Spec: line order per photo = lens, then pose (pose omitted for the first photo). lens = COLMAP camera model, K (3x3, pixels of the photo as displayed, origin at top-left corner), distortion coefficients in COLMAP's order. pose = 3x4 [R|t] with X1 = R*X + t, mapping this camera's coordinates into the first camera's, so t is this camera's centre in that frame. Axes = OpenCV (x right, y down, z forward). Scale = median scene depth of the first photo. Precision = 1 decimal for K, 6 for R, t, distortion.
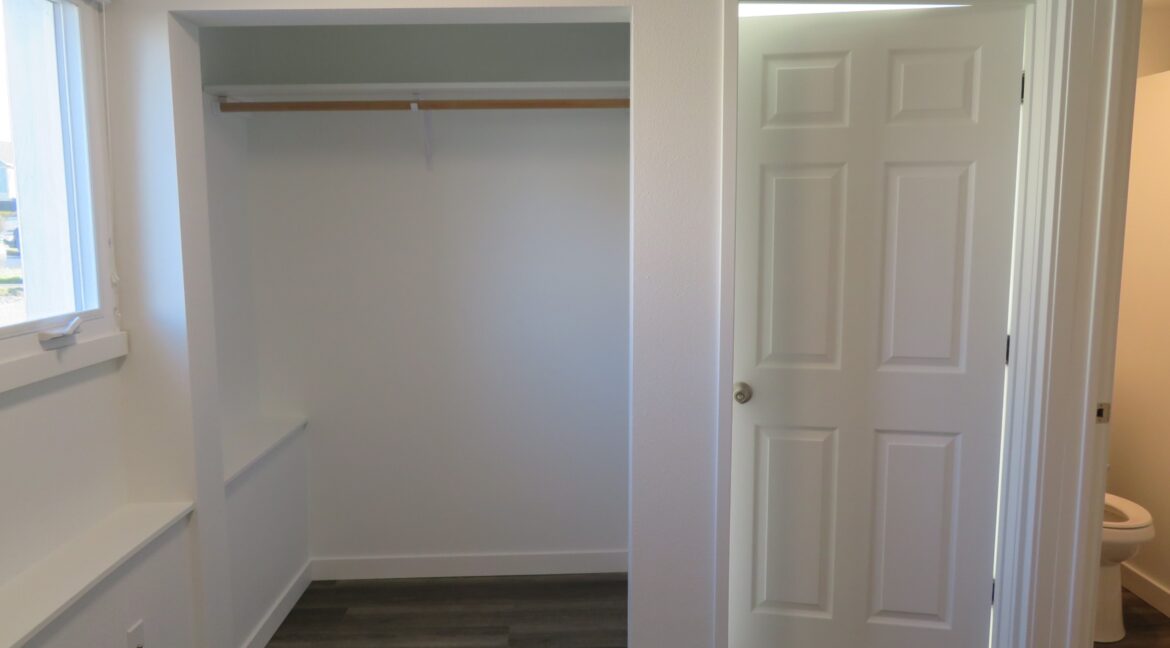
lens RADIAL K [[875.4, 0, 585.0], [0, 875.4, 324.0], [0, 0, 1]] dist [-0.010174, -0.006189]
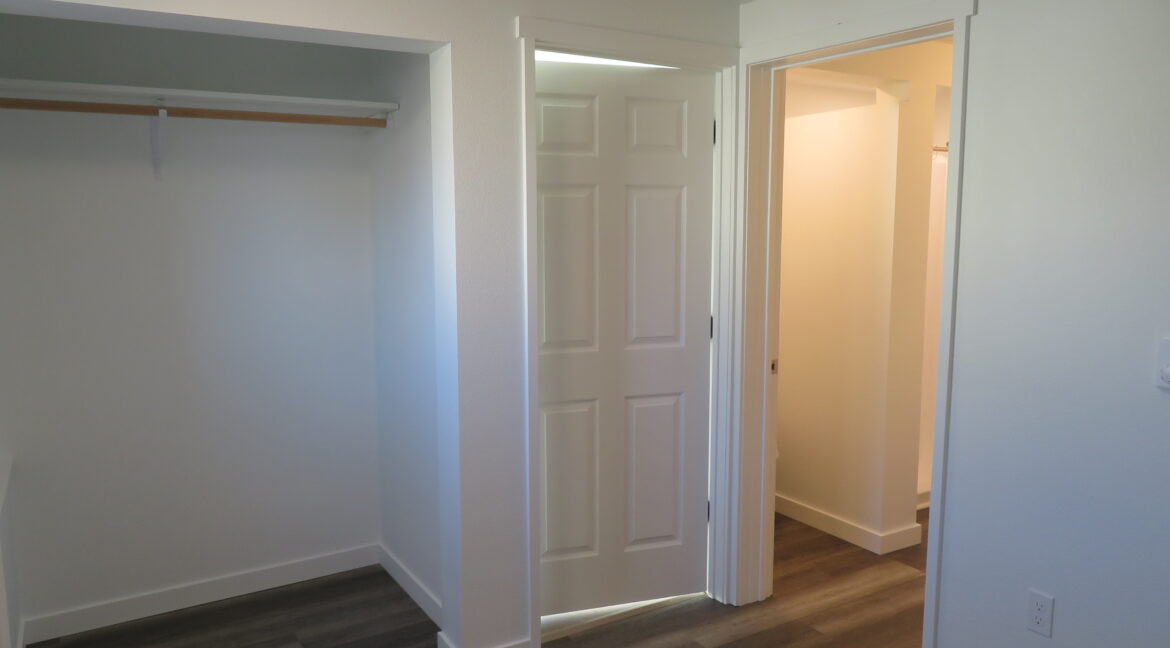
lens RADIAL K [[839.0, 0, 585.0], [0, 839.0, 324.0], [0, 0, 1]] dist [-0.007823, 0.000840]
pose [[0.860140, -0.057255, 0.506835, -0.328645], [0.063282, 0.997981, 0.005342, 0.006226], [-0.506118, 0.027478, 0.862027, -0.015427]]
